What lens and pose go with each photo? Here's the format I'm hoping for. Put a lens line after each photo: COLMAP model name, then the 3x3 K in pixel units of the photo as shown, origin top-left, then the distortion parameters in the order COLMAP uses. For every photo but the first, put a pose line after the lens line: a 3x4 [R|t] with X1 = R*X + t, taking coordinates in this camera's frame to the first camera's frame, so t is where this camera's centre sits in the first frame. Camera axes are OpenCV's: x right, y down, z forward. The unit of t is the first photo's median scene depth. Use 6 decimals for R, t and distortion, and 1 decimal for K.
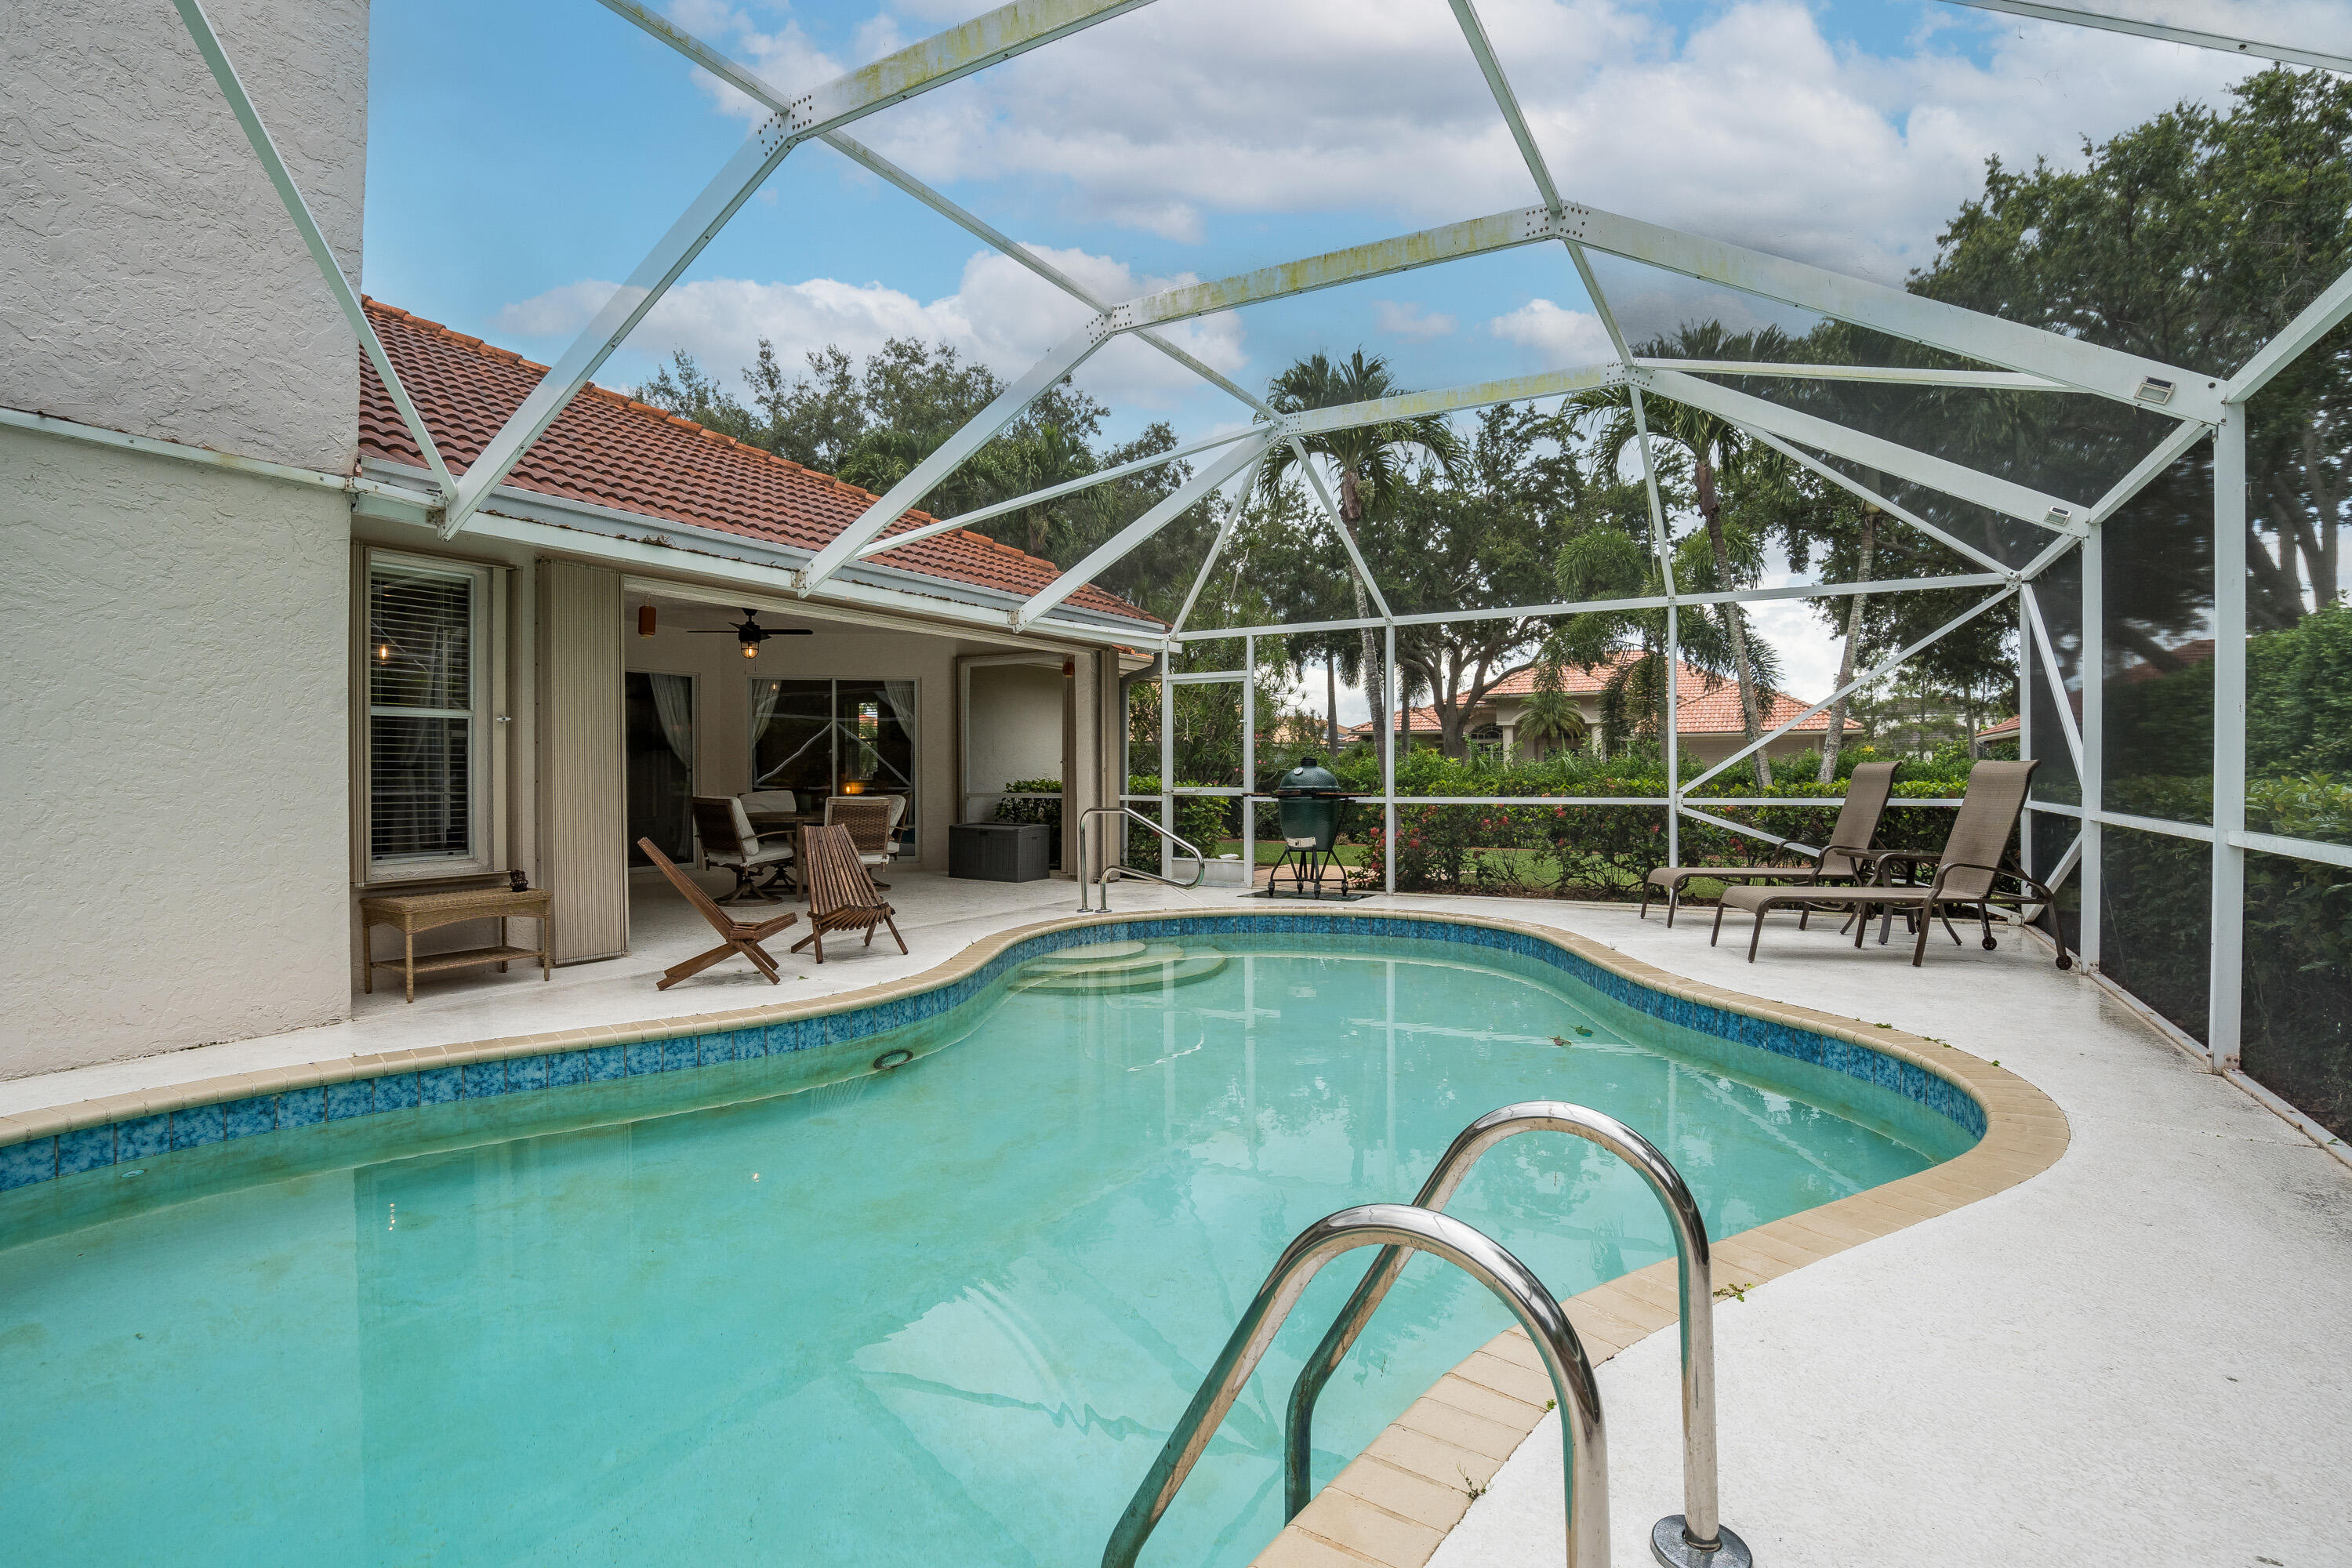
lens RADIAL K [[1145.1, 0, 1176.0], [0, 1145.1, 784.0], [0, 0, 1]] dist [-0.049386, -0.000183]
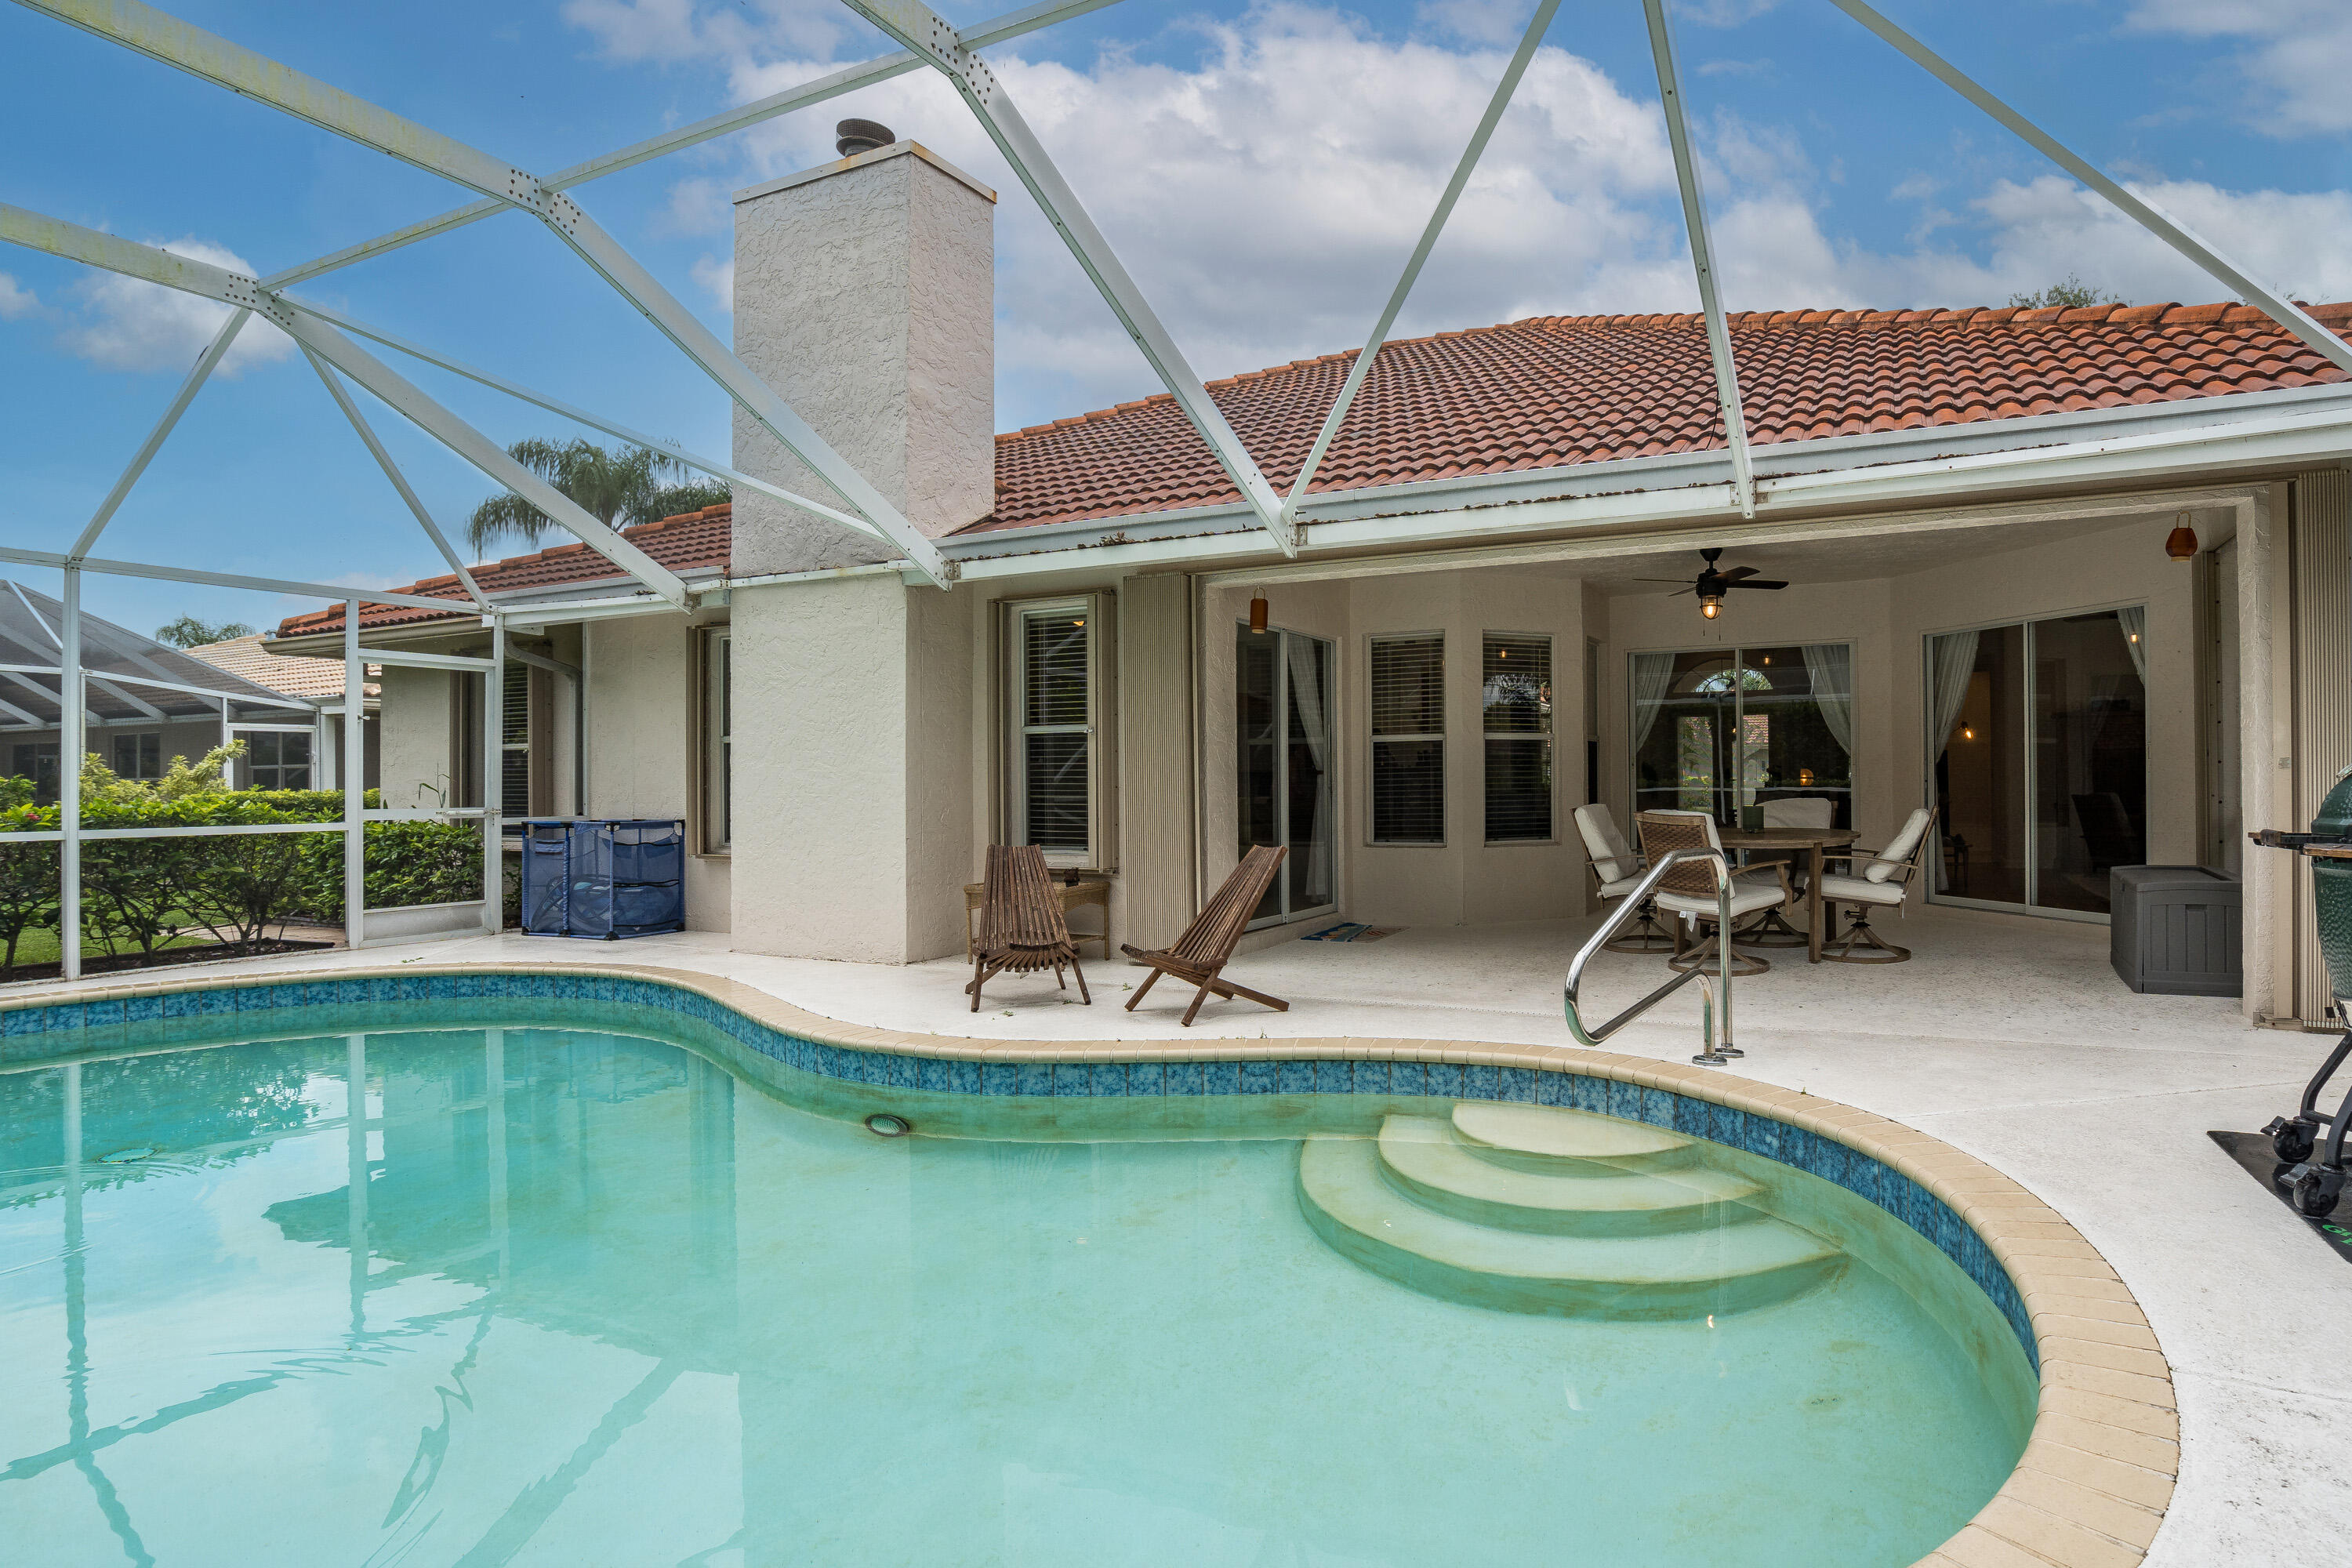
lens RADIAL K [[1274.9, 0, 1382.6], [0, 1274.9, 772.3], [0, 0, 1]] dist [0.002921, -0.000067]
pose [[0.097017, -0.005851, -0.995266, 0.557879], [-0.004109, 0.999972, -0.006279, -0.010110], [0.995274, 0.004698, 0.096990, 0.974608]]
